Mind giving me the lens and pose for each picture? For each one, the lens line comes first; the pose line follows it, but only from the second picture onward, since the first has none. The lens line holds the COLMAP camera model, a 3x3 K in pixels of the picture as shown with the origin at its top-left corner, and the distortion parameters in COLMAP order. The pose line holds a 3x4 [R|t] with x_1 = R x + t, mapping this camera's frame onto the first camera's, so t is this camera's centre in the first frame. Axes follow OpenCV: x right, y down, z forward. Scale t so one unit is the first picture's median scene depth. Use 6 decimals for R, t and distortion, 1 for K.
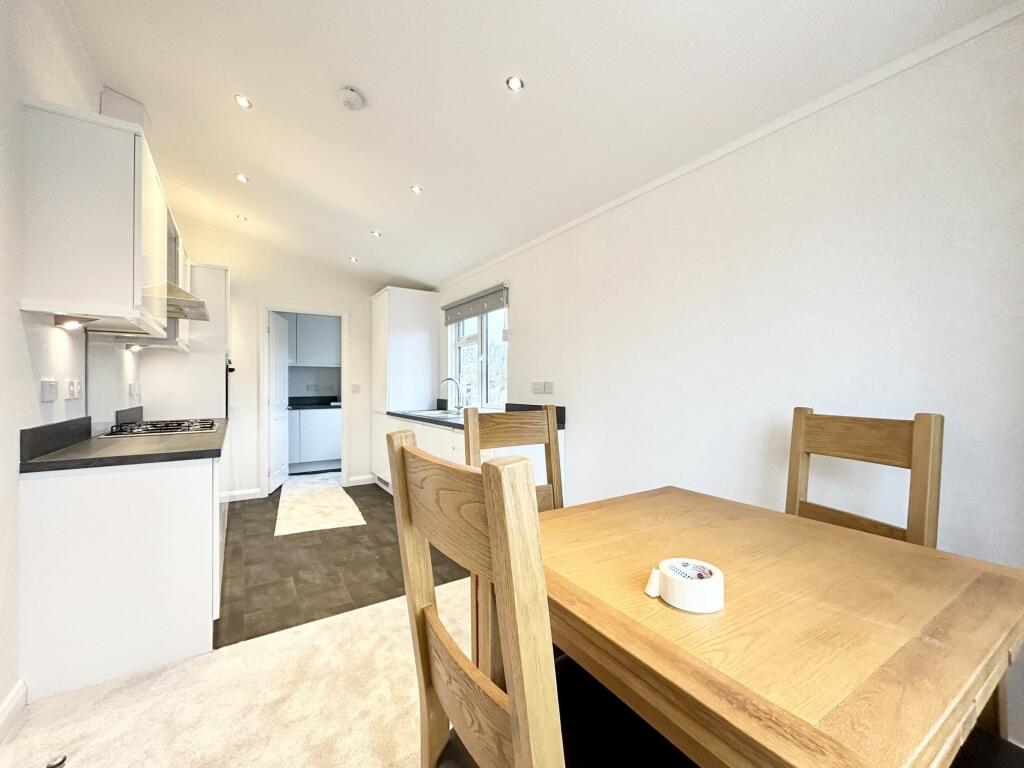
lens RADIAL K [[416.0, 0, 510.4], [0, 416.0, 385.0], [0, 0, 1]] dist [0.002642, 0.000216]
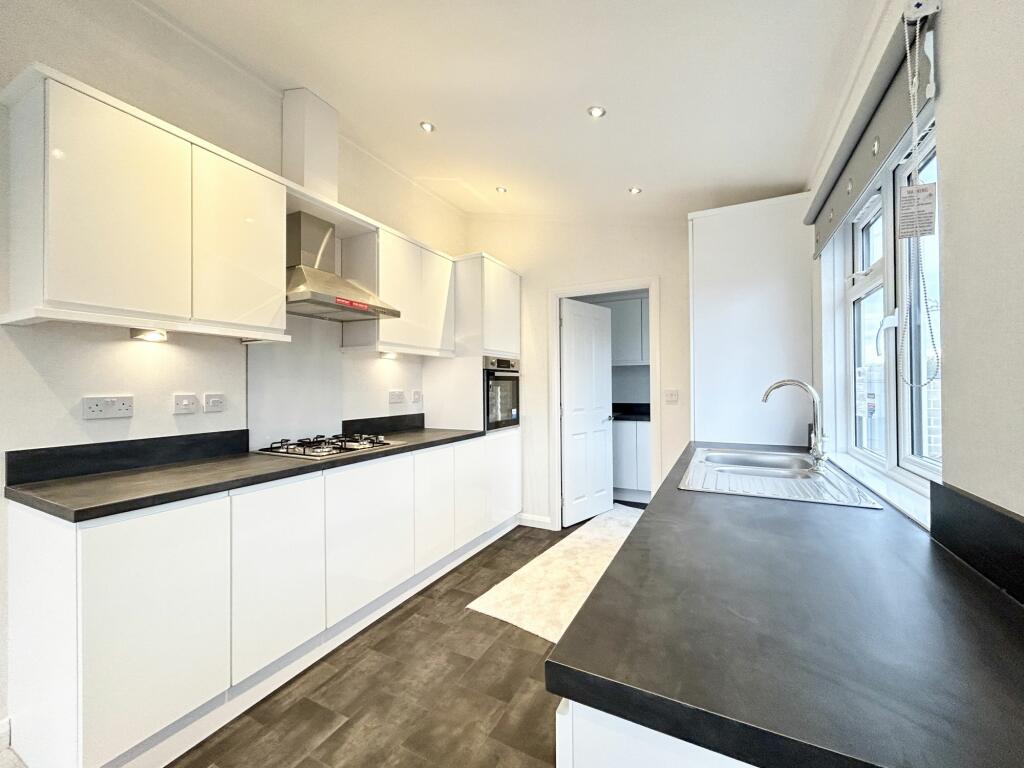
lens RADIAL K [[416.0, 0, 504.5], [0, 416.0, 381.3], [0, 0, 1]] dist [0.002642, 0.000216]
pose [[0.482804, -0.011099, -0.875658, 0.098231], [0.005911, 0.999938, -0.009416, -0.016898], [0.875708, -0.000630, 0.482840, 0.740793]]
